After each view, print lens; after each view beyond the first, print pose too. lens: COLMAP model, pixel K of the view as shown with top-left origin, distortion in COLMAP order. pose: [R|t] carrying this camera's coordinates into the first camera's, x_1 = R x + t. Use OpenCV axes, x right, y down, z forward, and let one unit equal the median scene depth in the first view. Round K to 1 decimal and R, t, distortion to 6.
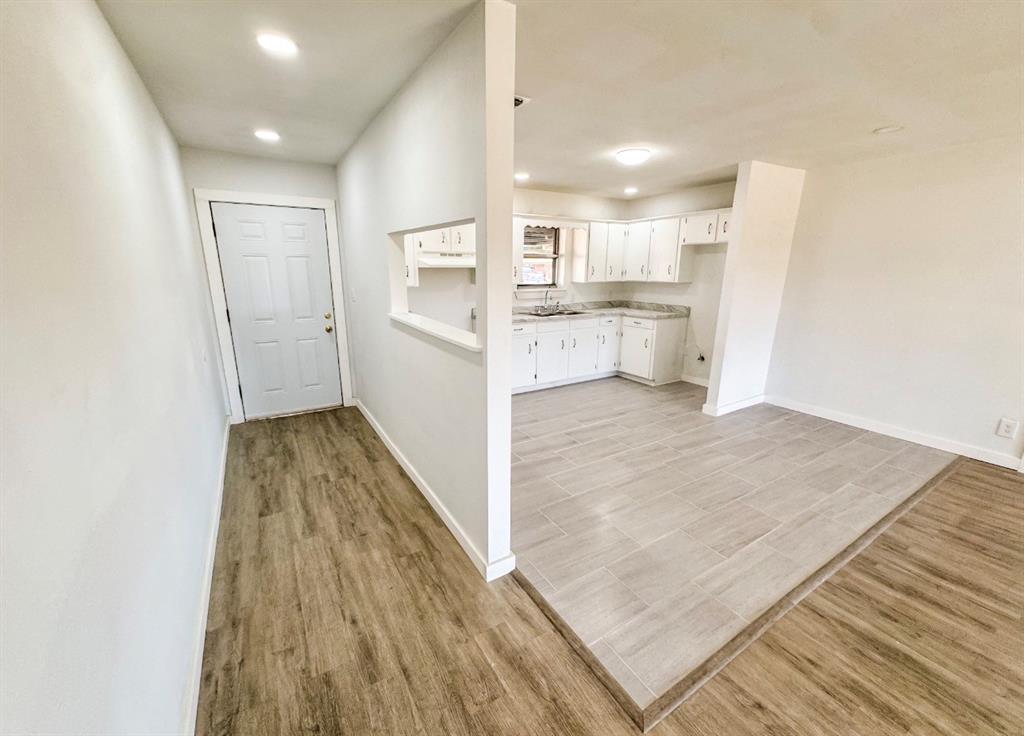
lens RADIAL K [[410.5, 0, 511.4], [0, 410.5, 372.8], [0, 0, 1]] dist [-0.004101, 0.001126]
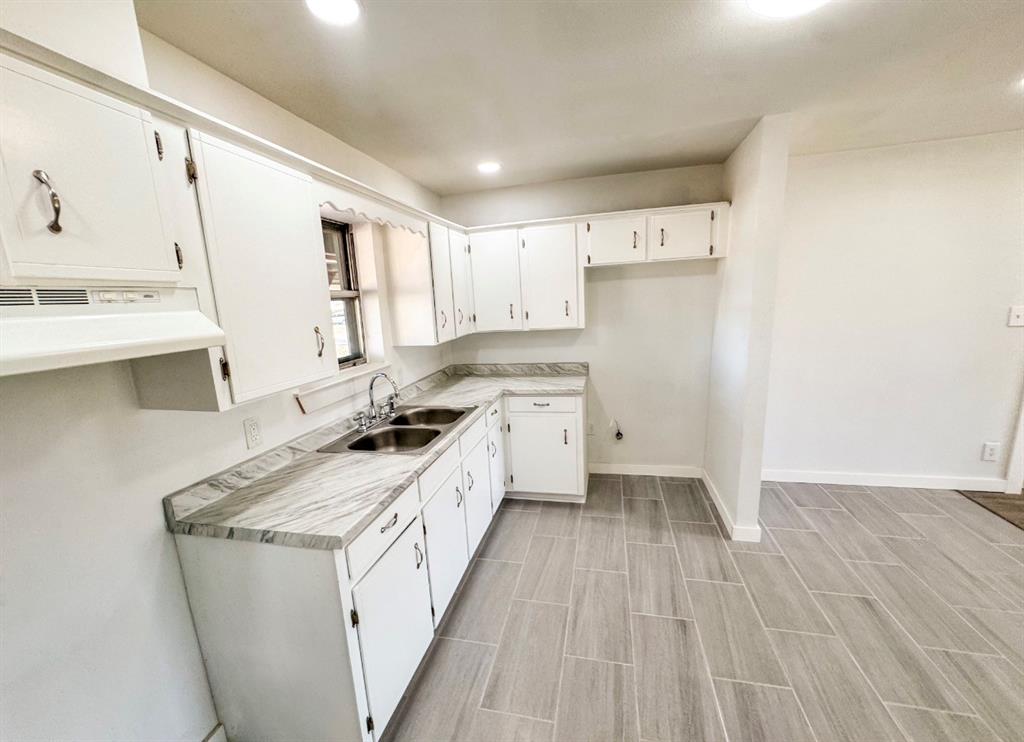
lens RADIAL K [[410.3, 0, 510.8], [0, 410.3, 378.8], [0, 0, 1]] dist [-0.005762, 0.000938]
pose [[0.701120, -0.176493, 0.690855, -0.136937], [0.229931, 0.973088, 0.015248, -0.233159], [-0.674954, 0.148158, 0.722832, 0.828779]]
